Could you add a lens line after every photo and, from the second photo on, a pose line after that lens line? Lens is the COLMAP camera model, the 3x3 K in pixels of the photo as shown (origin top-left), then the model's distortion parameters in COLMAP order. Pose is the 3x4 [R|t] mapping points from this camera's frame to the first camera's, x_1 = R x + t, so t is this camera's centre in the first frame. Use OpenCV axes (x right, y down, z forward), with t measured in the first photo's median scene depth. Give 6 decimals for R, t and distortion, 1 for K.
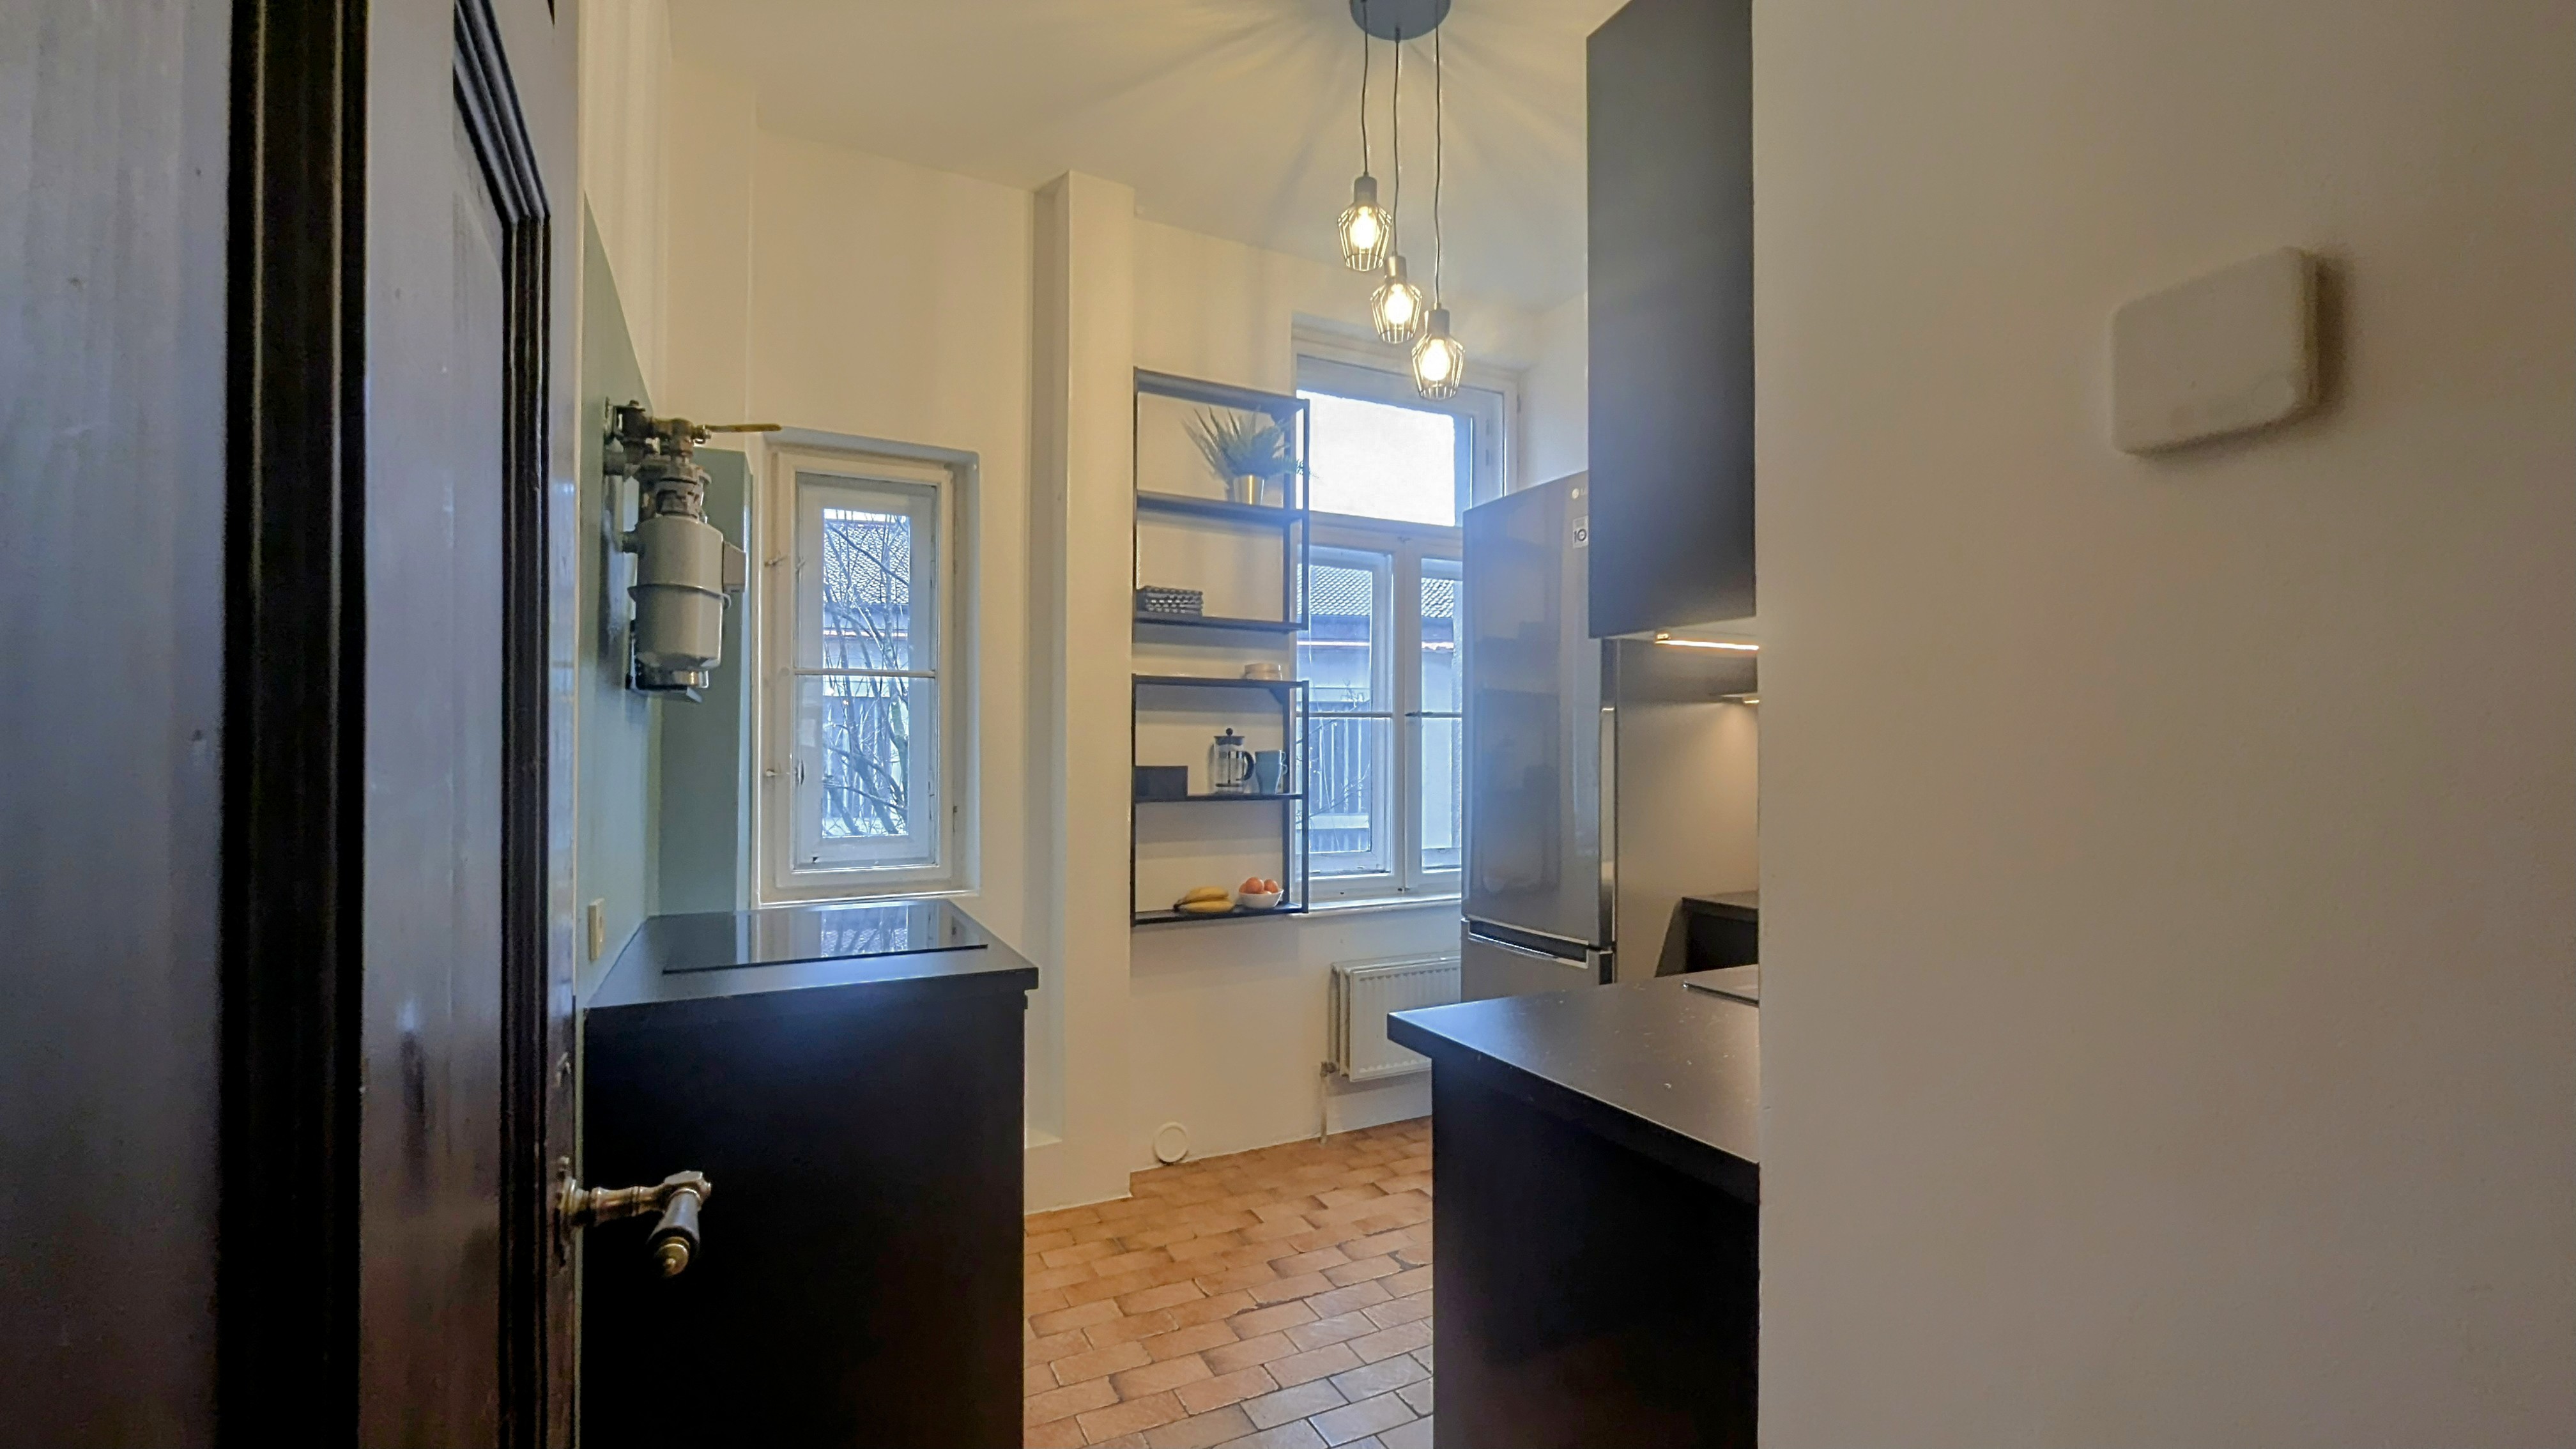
lens RADIAL K [[1061.0, 0, 1294.1], [0, 1061.0, 737.9], [0, 0, 1]] dist [-0.000359, -0.000234]
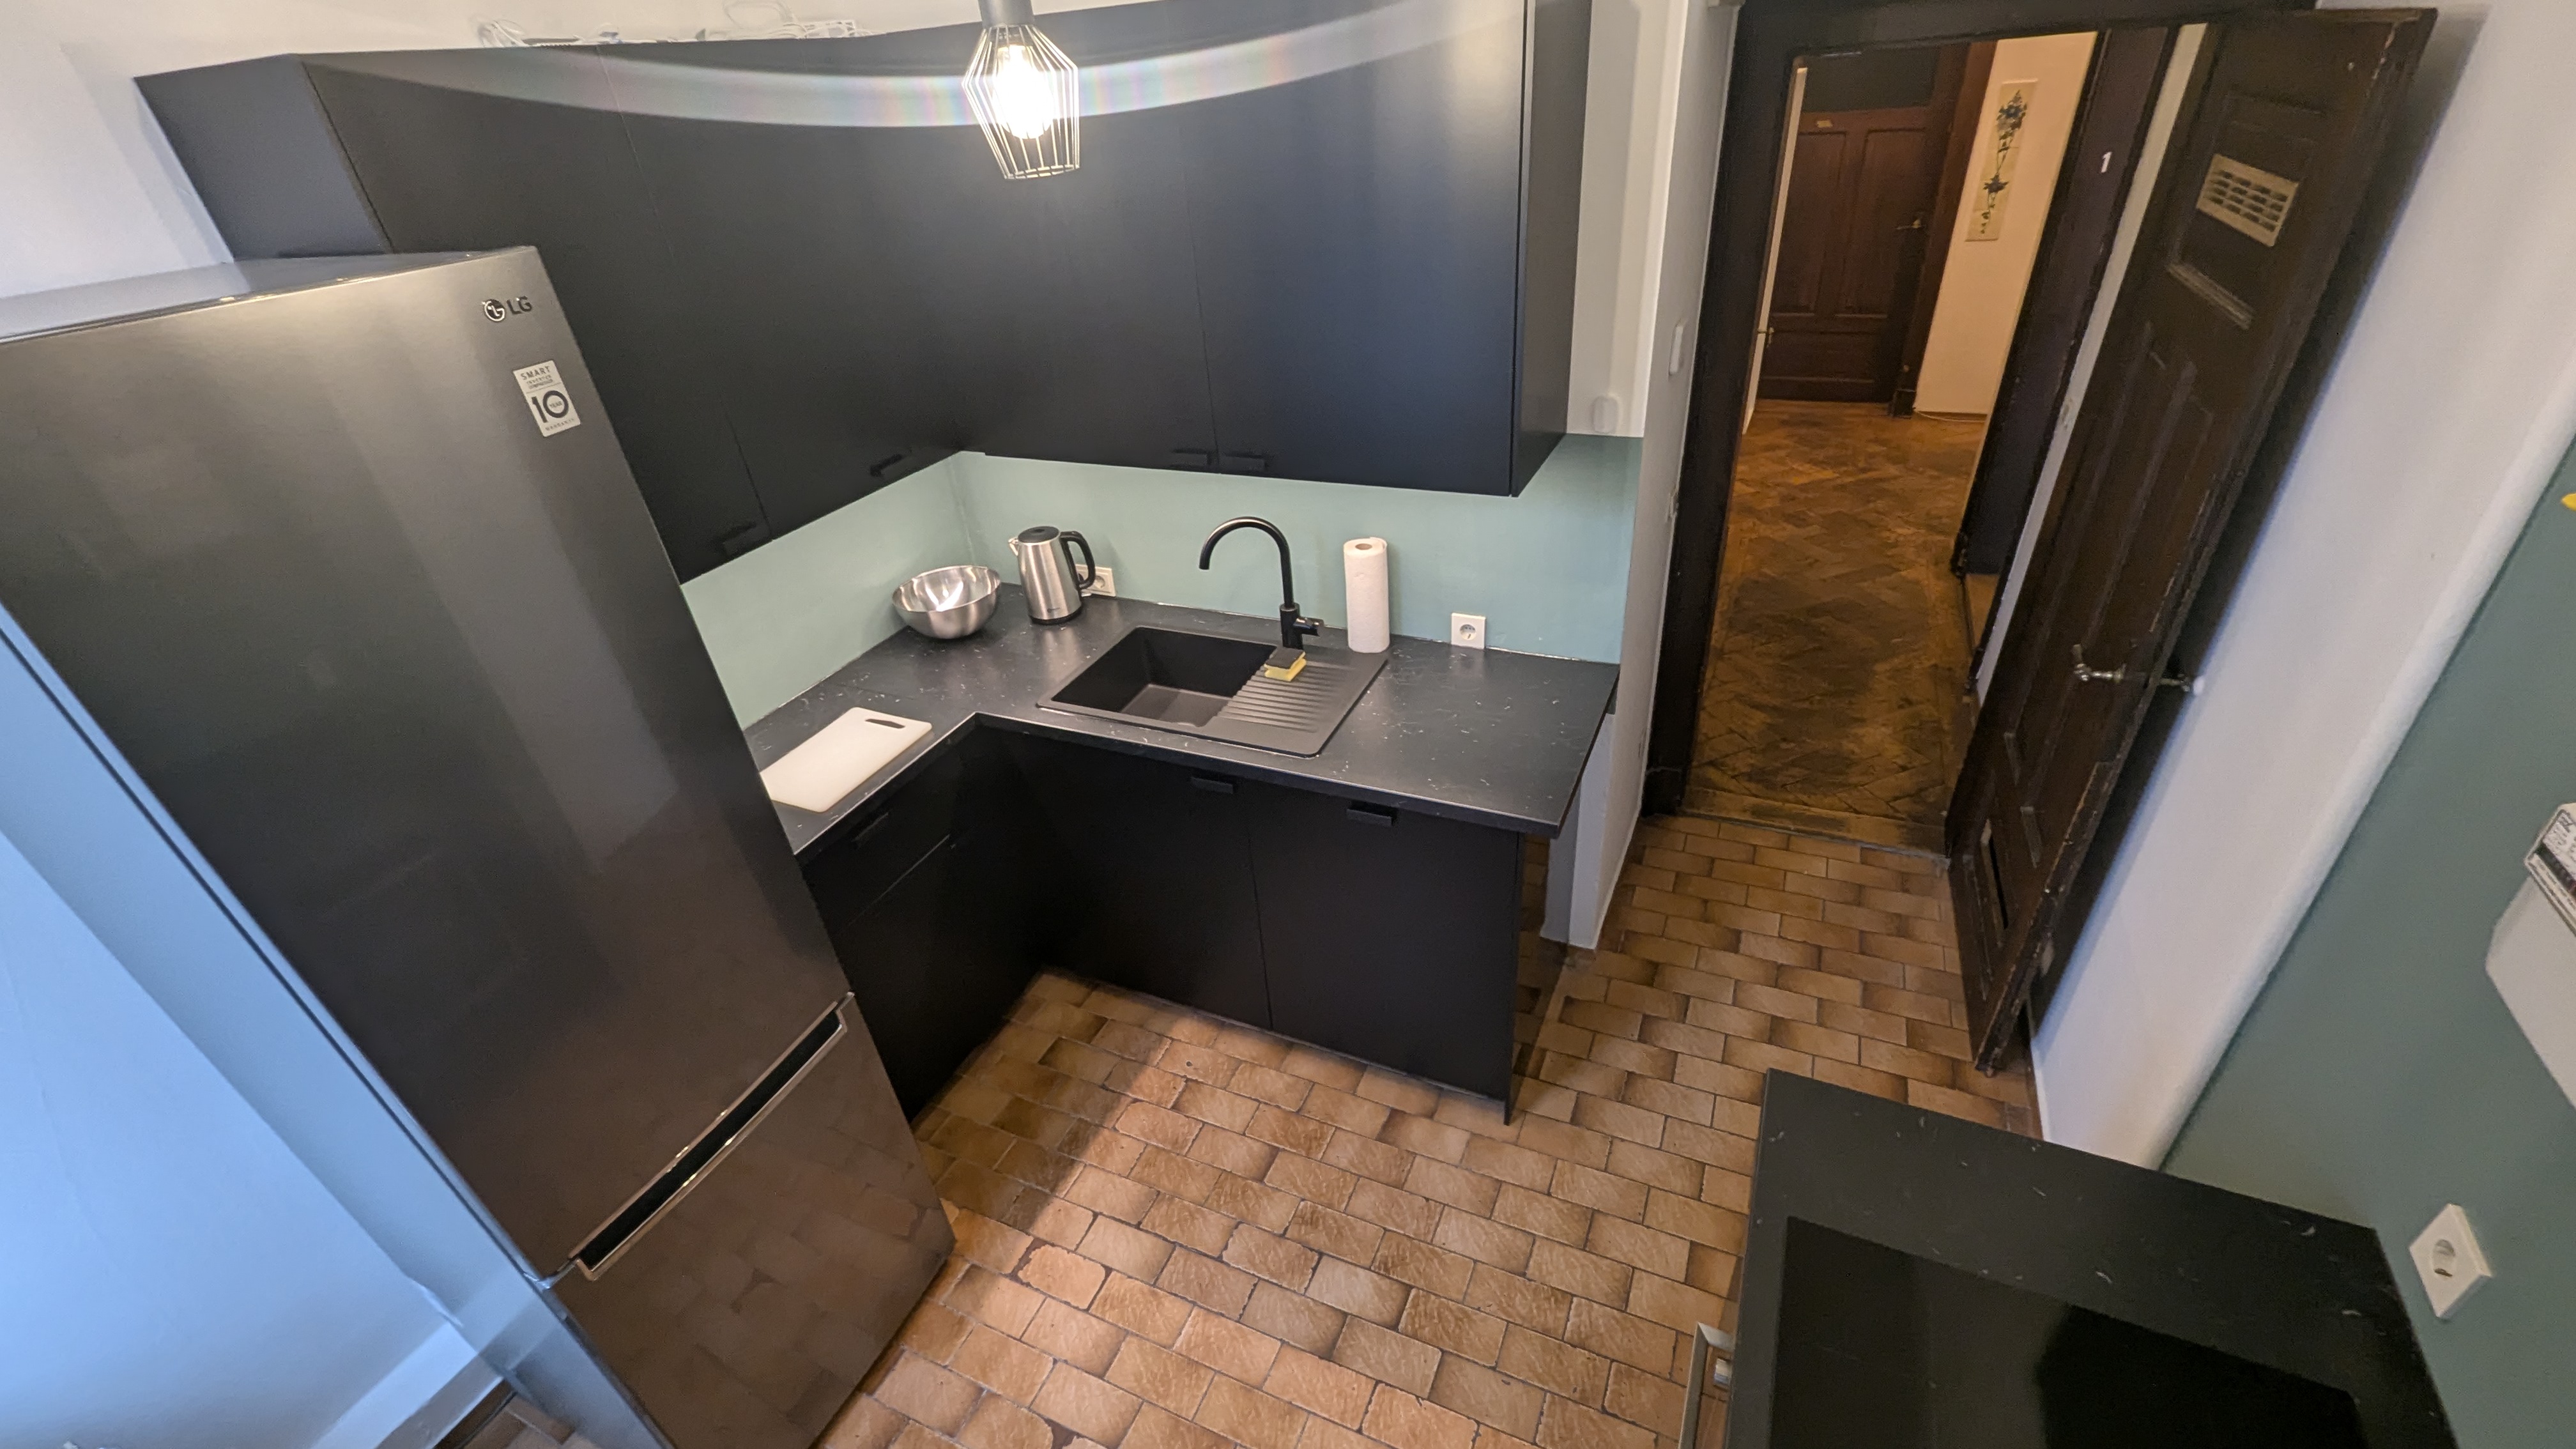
lens RADIAL K [[1061.0, 0, 1294.1], [0, 1061.0, 737.9], [0, 0, 1]] dist [-0.000359, -0.000234]
pose [[-0.613765, -0.383984, 0.689819, -0.253117], [0.066616, 0.845449, 0.529886, -0.240588], [-0.786674, 0.371178, -0.493327, 0.845996]]
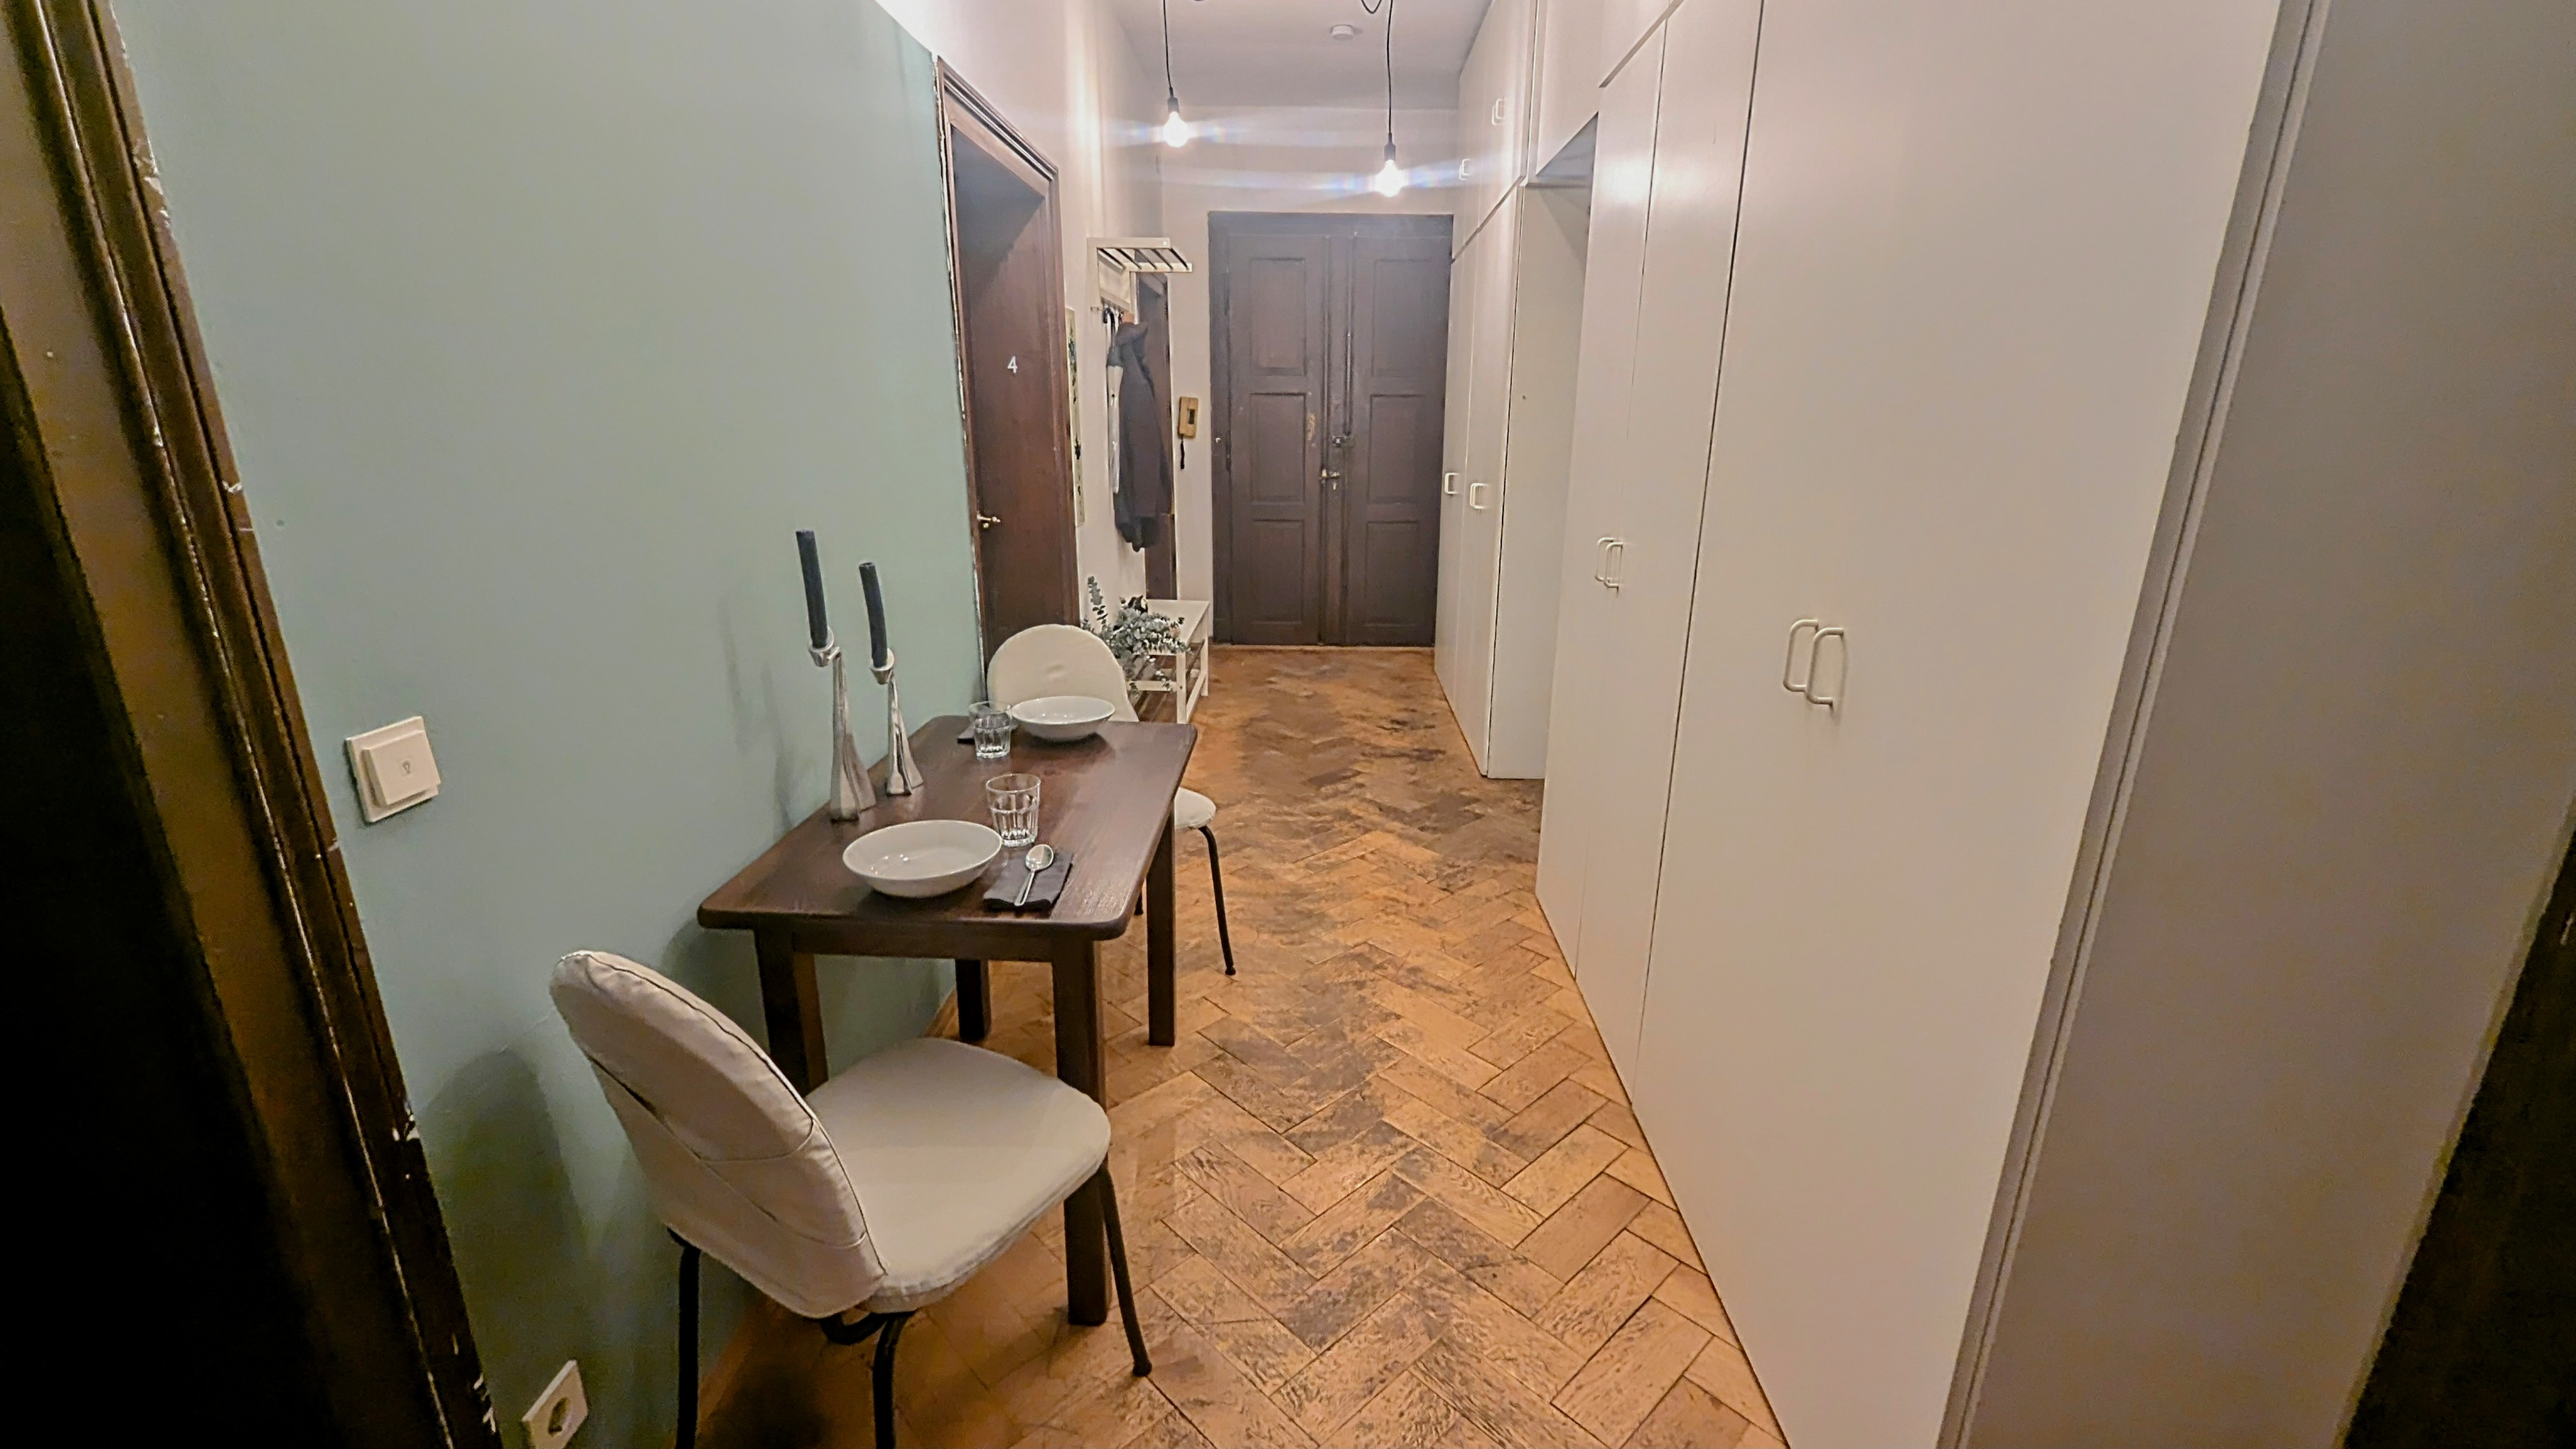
lens RADIAL K [[1061.0, 0, 1294.1], [0, 1061.0, 737.9], [0, 0, 1]] dist [-0.000359, -0.000234]
pose [[-0.467356, 0.250195, -0.847927, 1.565960], [0.002987, 0.959560, 0.281488, -0.030818], [0.884064, 0.129022, -0.449204, -0.485377]]
